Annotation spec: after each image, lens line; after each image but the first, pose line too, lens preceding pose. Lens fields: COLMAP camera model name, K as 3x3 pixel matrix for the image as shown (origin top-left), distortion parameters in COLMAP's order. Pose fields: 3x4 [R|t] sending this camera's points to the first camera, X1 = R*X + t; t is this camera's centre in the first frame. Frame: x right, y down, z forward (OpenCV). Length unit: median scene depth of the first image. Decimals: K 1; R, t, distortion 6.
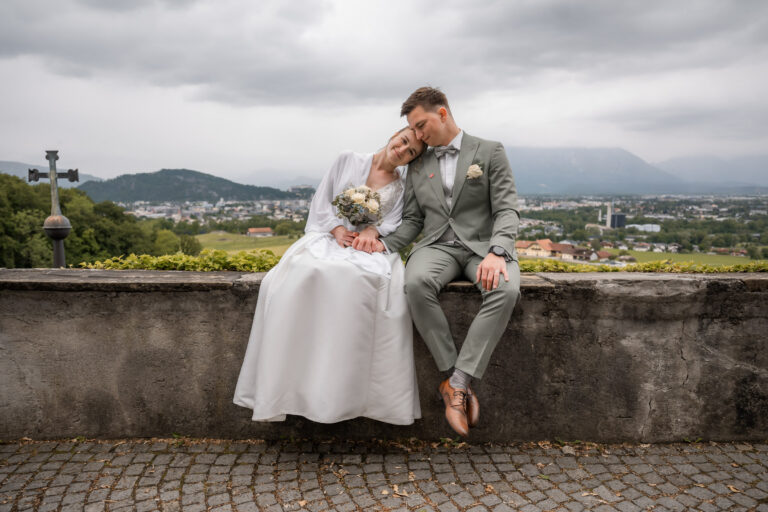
lens RADIAL K [[551.8, 0, 382.9], [0, 551.8, 269.7], [0, 0, 1]] dist [-0.005142, 0.004072]
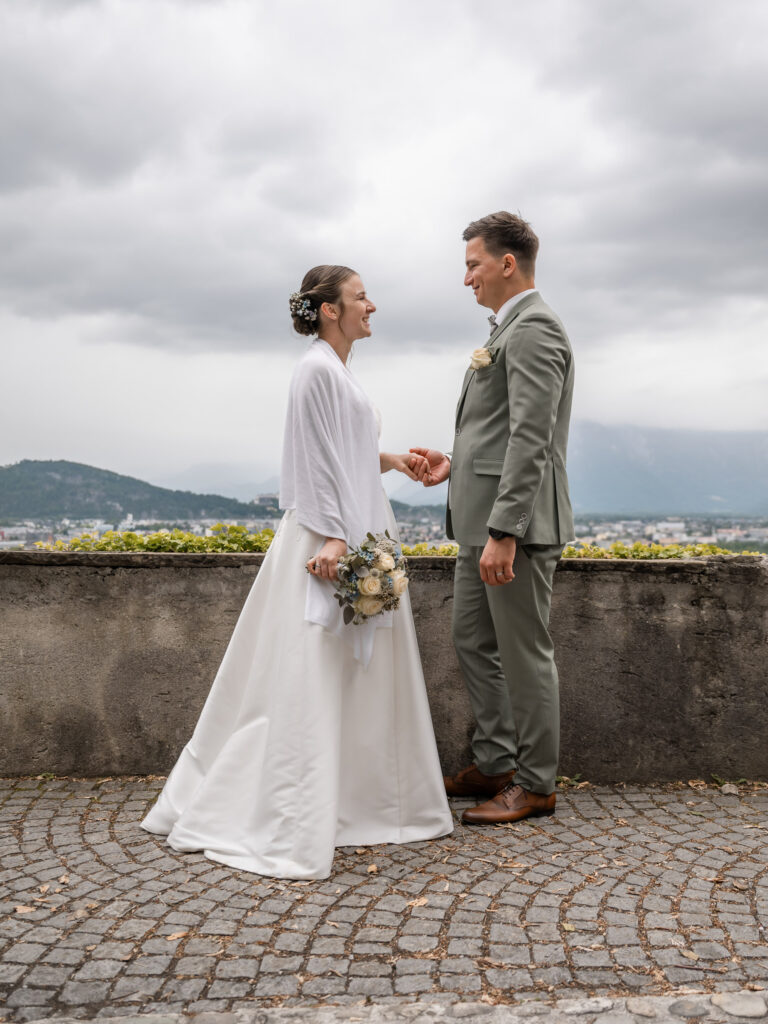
lens RADIAL K [[1017.0, 0, 442.5], [0, 1017.0, 534.5], [0, 0, 1]] dist [-0.013505, 0.005536]
pose [[0.999795, 0.011364, 0.016734, -0.067039], [-0.009413, 0.993624, -0.112352, 0.144540], [-0.017904, 0.112171, 0.993528, -0.354166]]
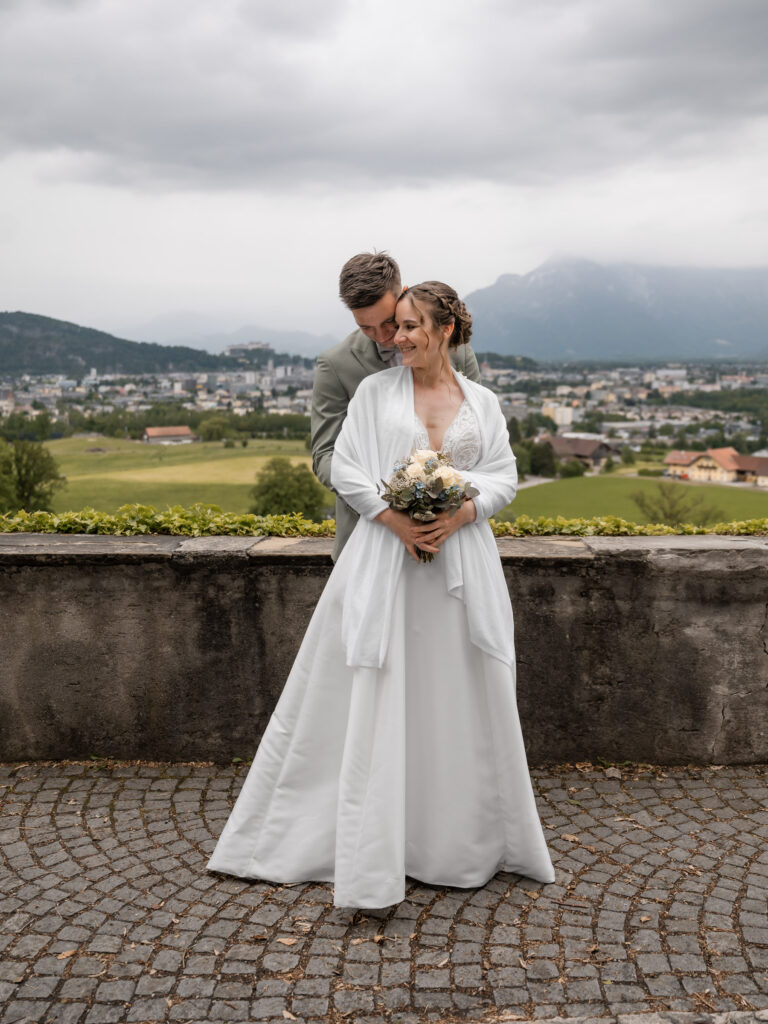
lens RADIAL K [[1078.3, 0, 405.1], [0, 1078.3, 512.7], [0, 0, 1]] dist [-0.007393, 0.007727]
pose [[0.999994, -0.001817, -0.003000, 0.053113], [0.001831, 0.999988, 0.004560, -0.038302], [0.002992, -0.004565, 0.999985, -0.476594]]
